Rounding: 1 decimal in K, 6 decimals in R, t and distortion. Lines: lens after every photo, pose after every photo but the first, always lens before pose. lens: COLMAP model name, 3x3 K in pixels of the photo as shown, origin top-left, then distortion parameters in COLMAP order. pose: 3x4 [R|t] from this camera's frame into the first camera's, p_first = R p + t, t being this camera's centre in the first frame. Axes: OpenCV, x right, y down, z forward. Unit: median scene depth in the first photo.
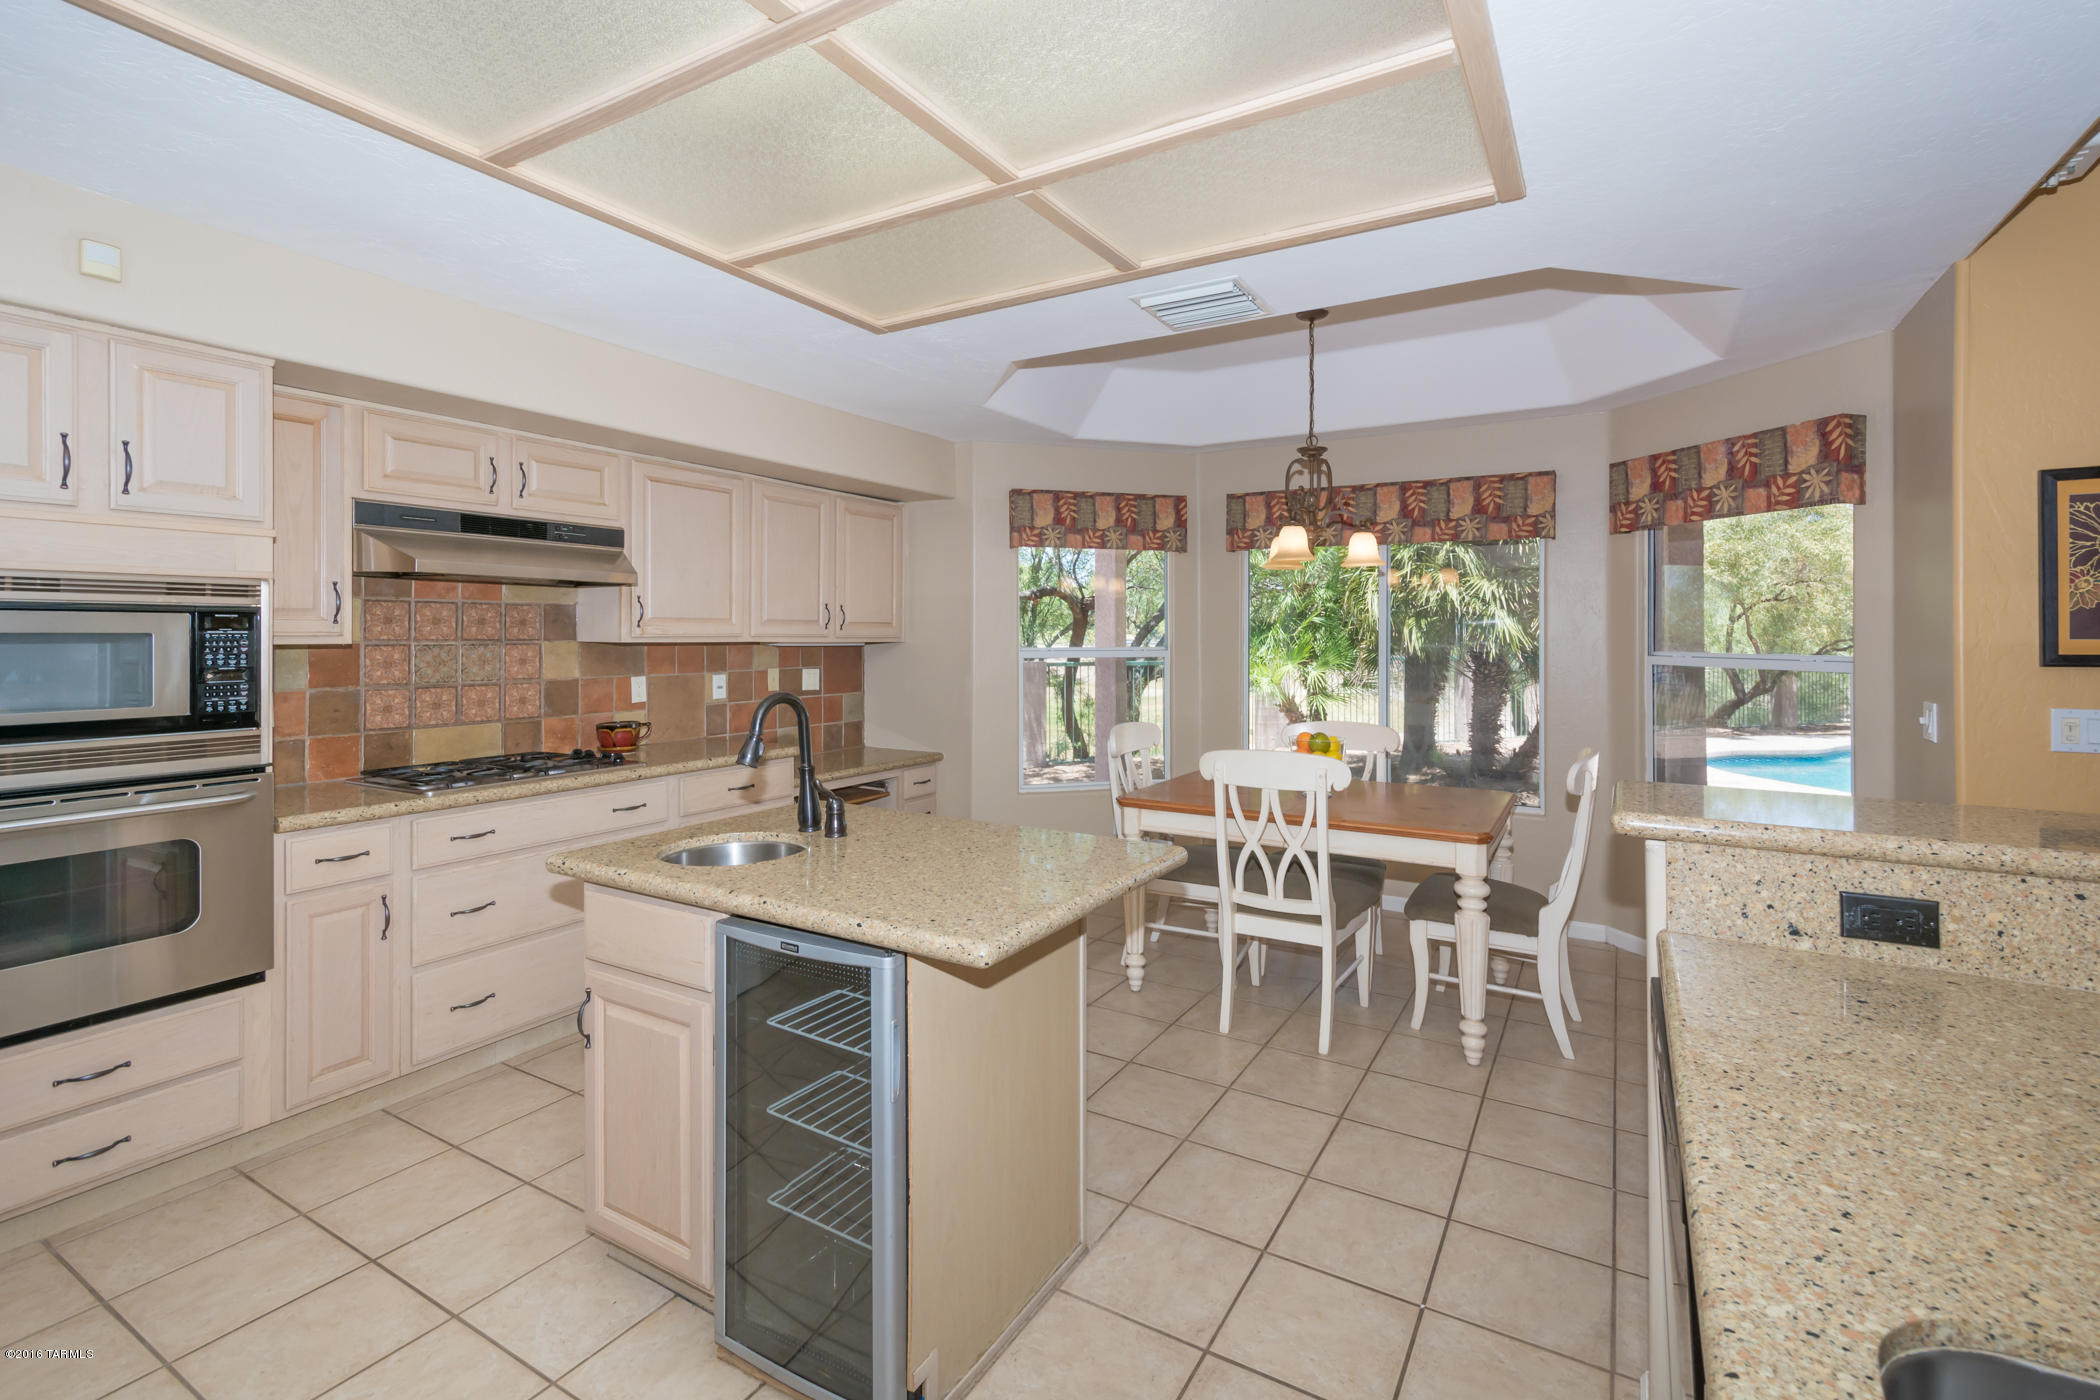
lens RADIAL K [[940.0, 0, 1069.2], [0, 940.0, 638.6], [0, 0, 1]] dist [0.007325, -0.000980]
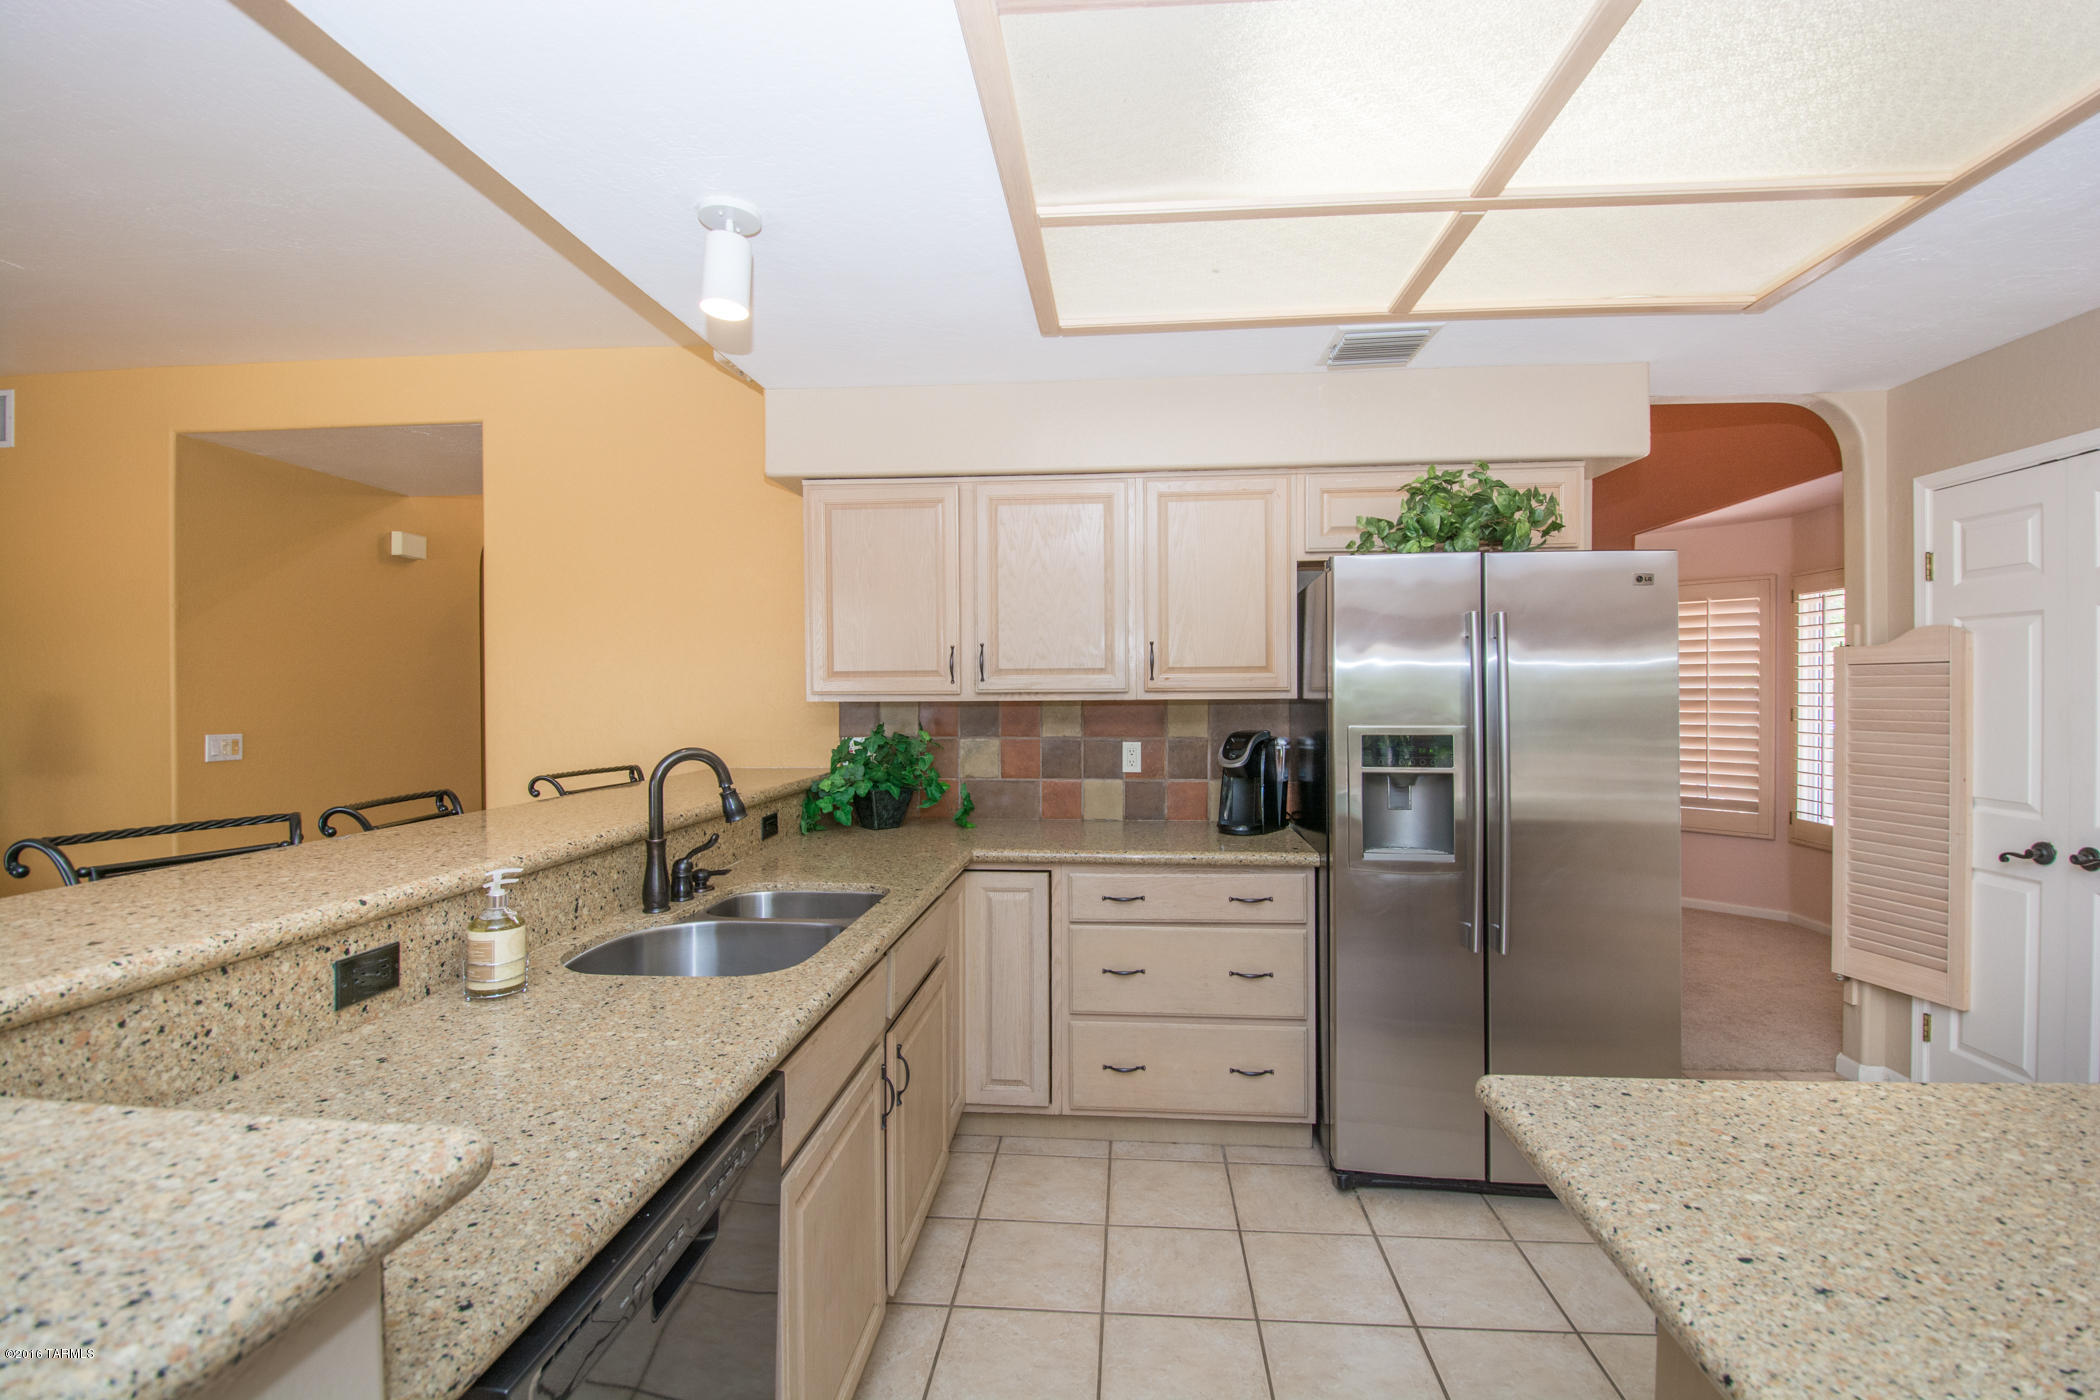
lens RADIAL K [[913.0, 0, 1061.9], [0, 913.0, 697.7], [0, 0, 1]] dist [0.016418, -0.021082]
pose [[-0.899067, 0.003818, -0.437794, 0.260073], [-0.000509, 0.999952, 0.009767, 0.000666], [0.437810, 0.009005, -0.899022, 0.708171]]
